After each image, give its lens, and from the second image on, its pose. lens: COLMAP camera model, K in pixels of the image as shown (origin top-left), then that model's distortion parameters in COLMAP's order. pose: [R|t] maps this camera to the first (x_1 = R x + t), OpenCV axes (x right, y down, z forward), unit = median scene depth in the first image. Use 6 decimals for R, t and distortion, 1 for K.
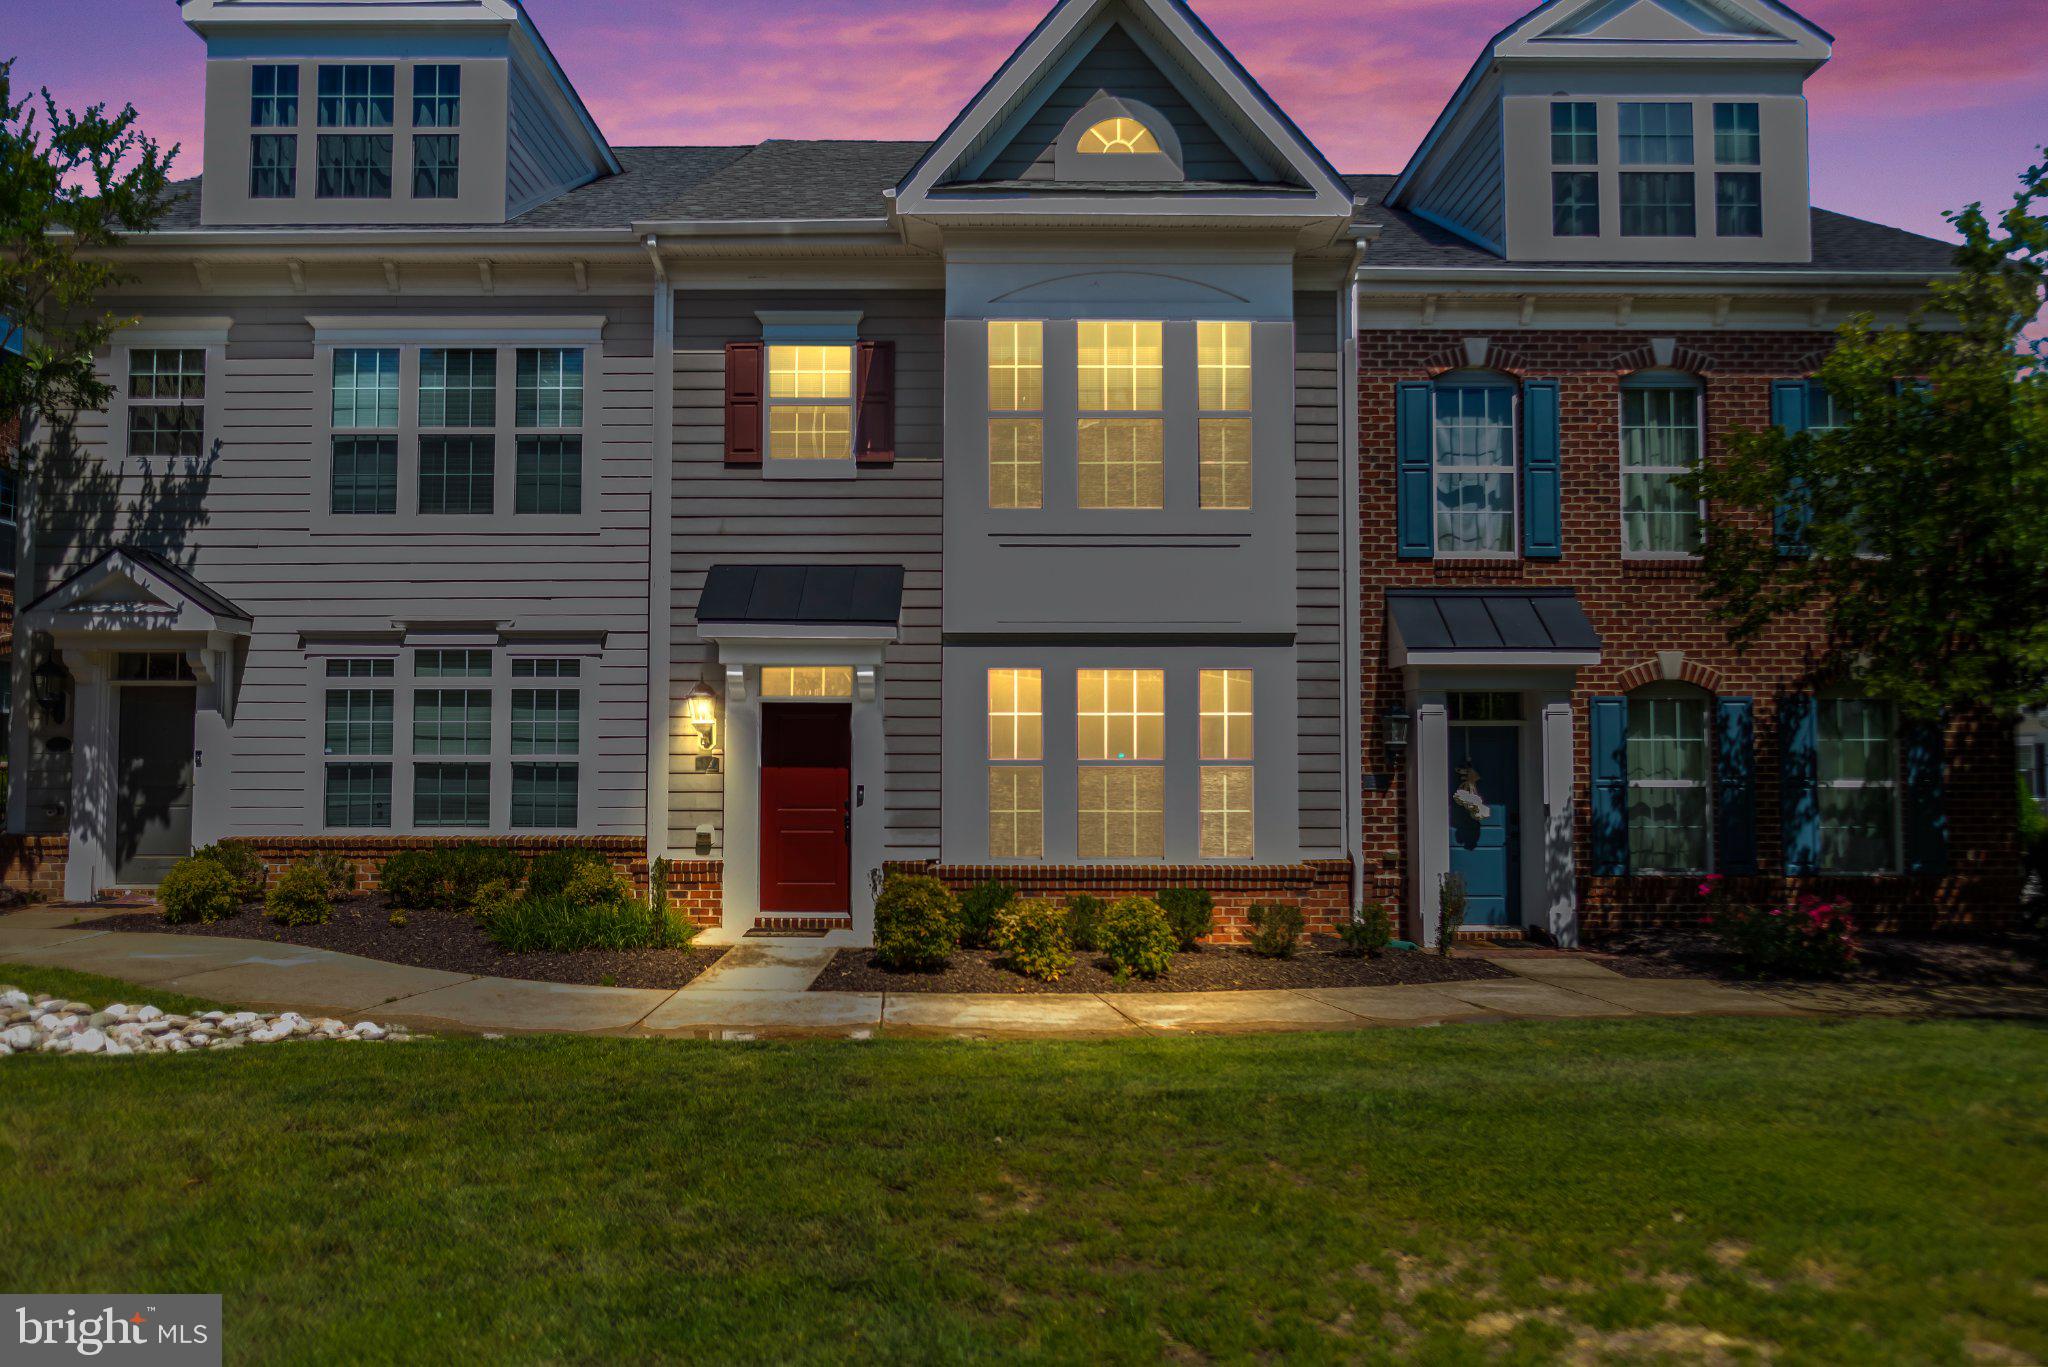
lens RADIAL K [[1206.8, 0, 1051.5], [0, 1206.8, 716.4], [0, 0, 1]] dist [-0.006341, 0.004289]
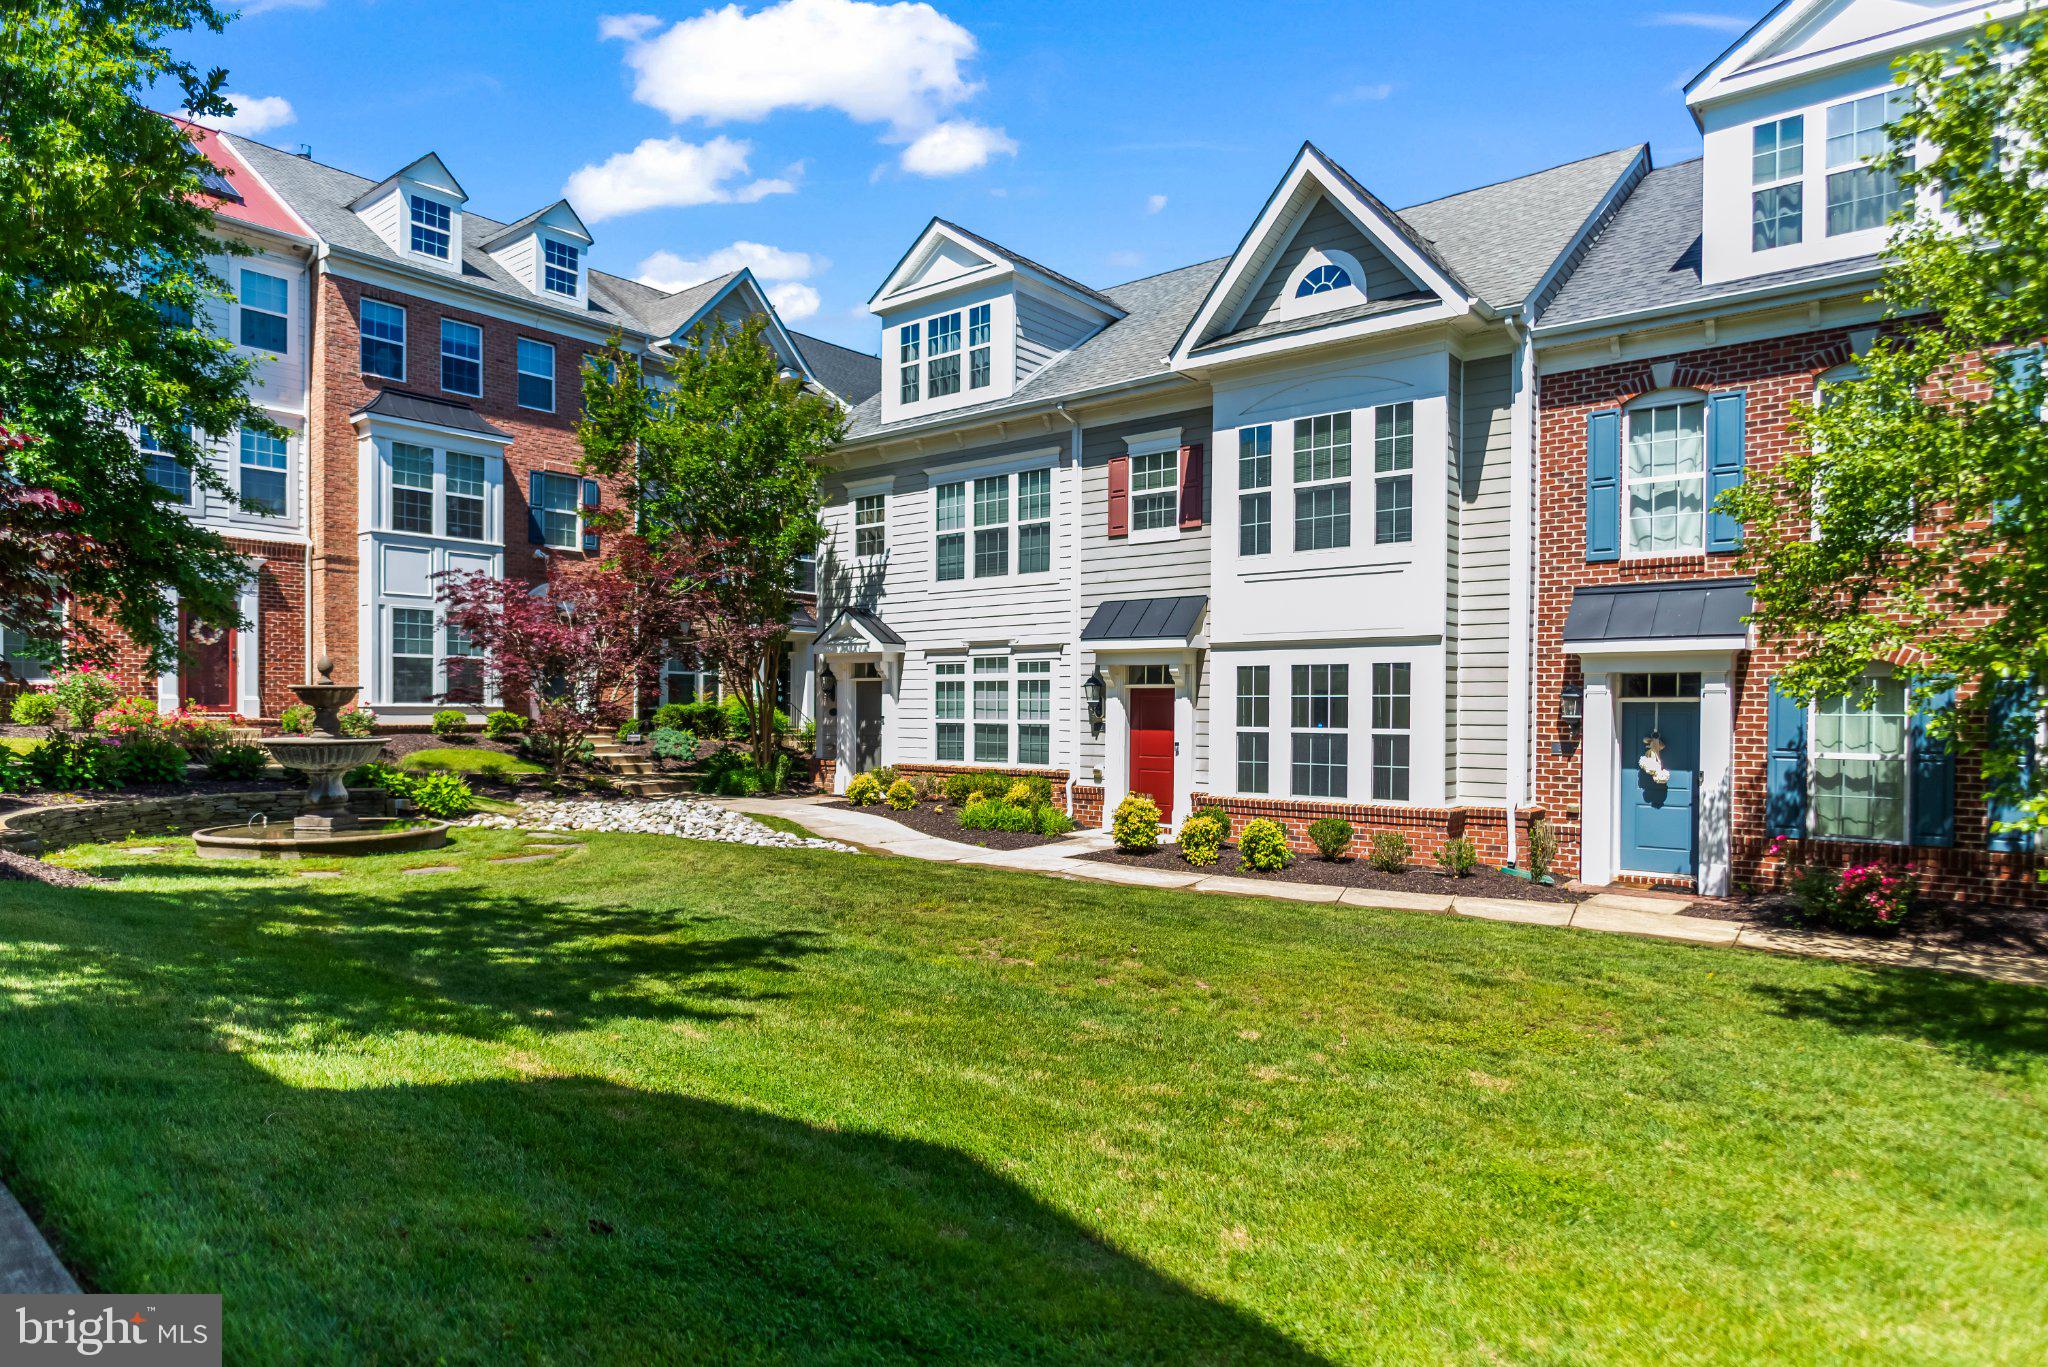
lens RADIAL K [[1206.8, 0, 1010.9], [0, 1206.8, 726.0], [0, 0, 1]] dist [-0.006341, 0.004289]
pose [[0.770514, 0.011791, -0.637314, 0.610180], [0.020832, 0.998829, 0.043666, -0.032620], [0.637082, -0.046922, 0.769366, -0.293152]]
